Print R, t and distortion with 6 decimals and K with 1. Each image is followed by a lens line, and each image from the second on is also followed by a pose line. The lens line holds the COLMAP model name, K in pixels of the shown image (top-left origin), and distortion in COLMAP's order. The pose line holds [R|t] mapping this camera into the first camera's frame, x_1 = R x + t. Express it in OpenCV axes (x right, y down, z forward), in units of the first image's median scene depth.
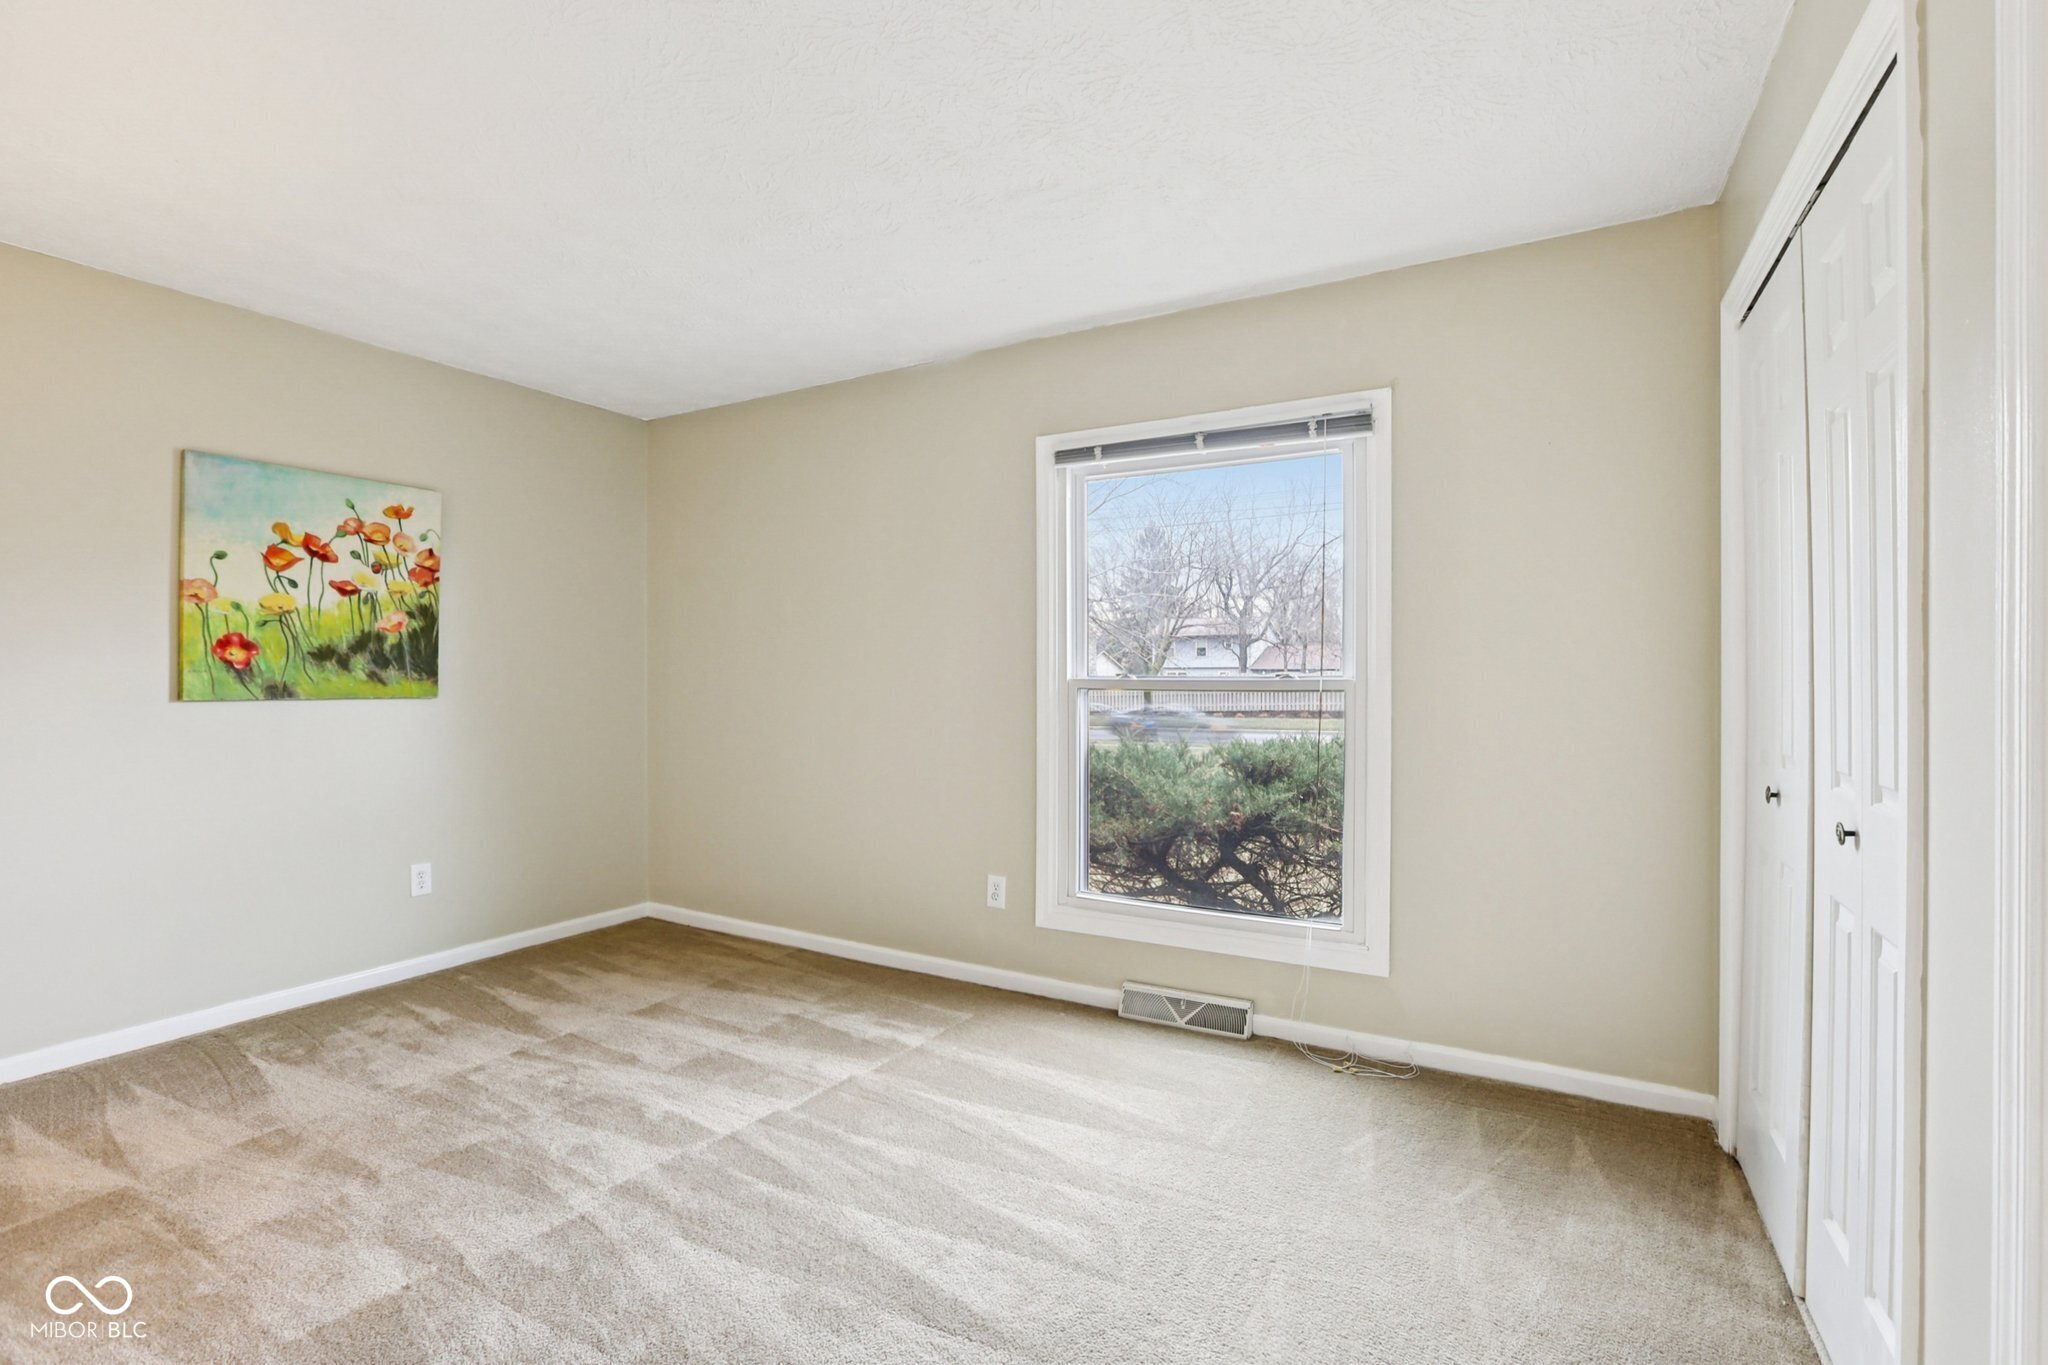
lens RADIAL K [[924.9, 0, 1033.8], [0, 924.9, 682.2], [0, 0, 1]] dist [-0.062197, 0.026121]
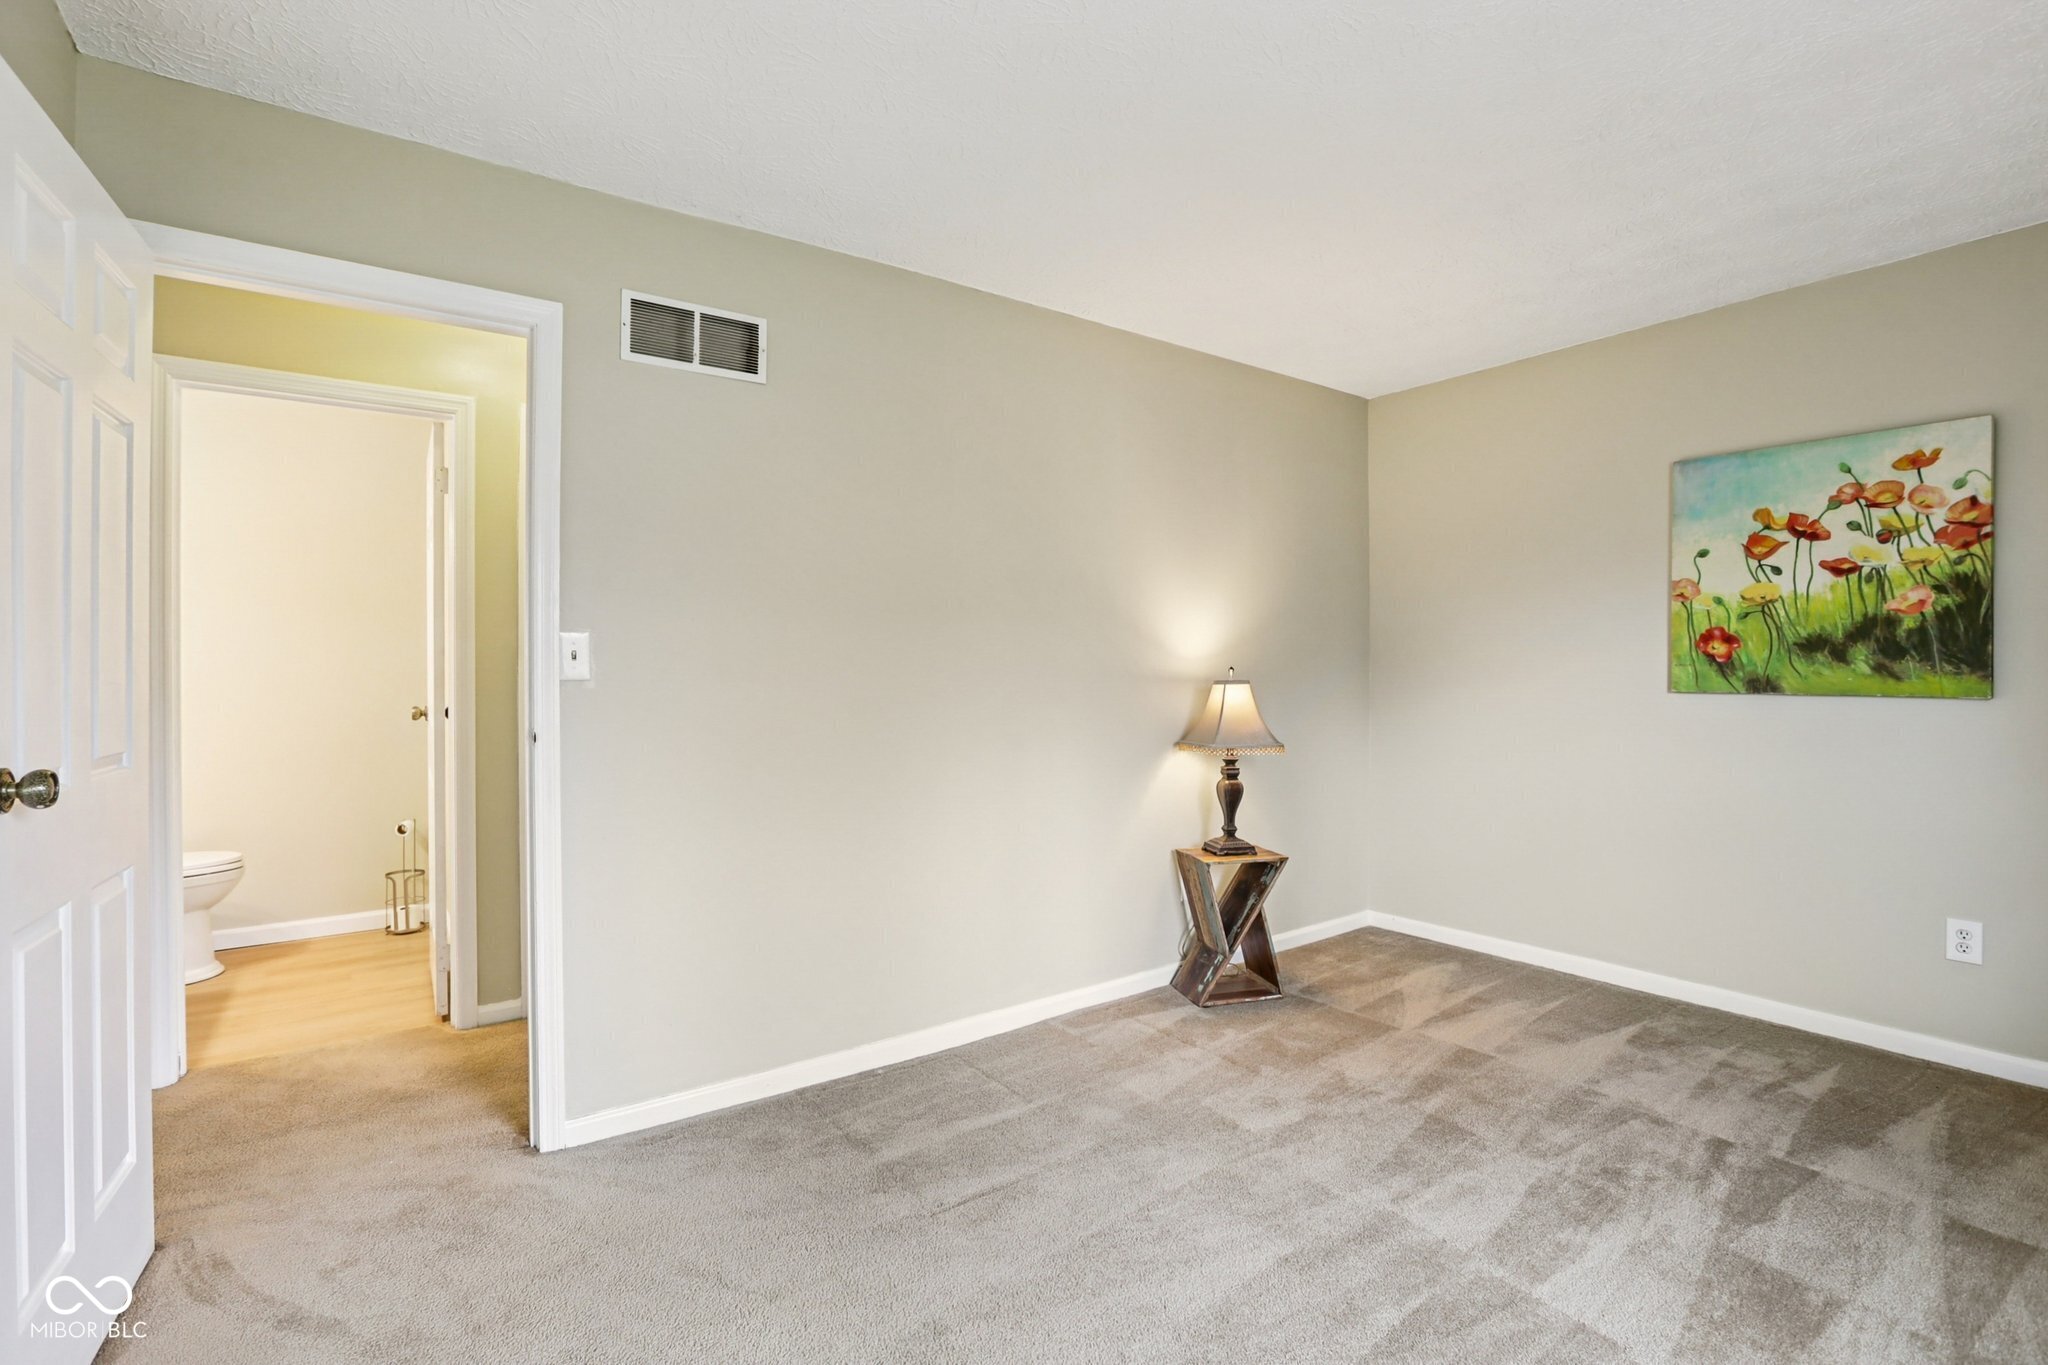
lens RADIAL K [[939.6, 0, 1022.9], [0, 939.6, 675.6], [0, 0, 1]] dist [-0.065260, 0.026762]
pose [[-0.419909, 0.006278, -0.907544, 0.363774], [-0.003160, 0.999960, 0.008379, -0.005545], [0.907561, 0.006387, -0.419873, 0.678150]]
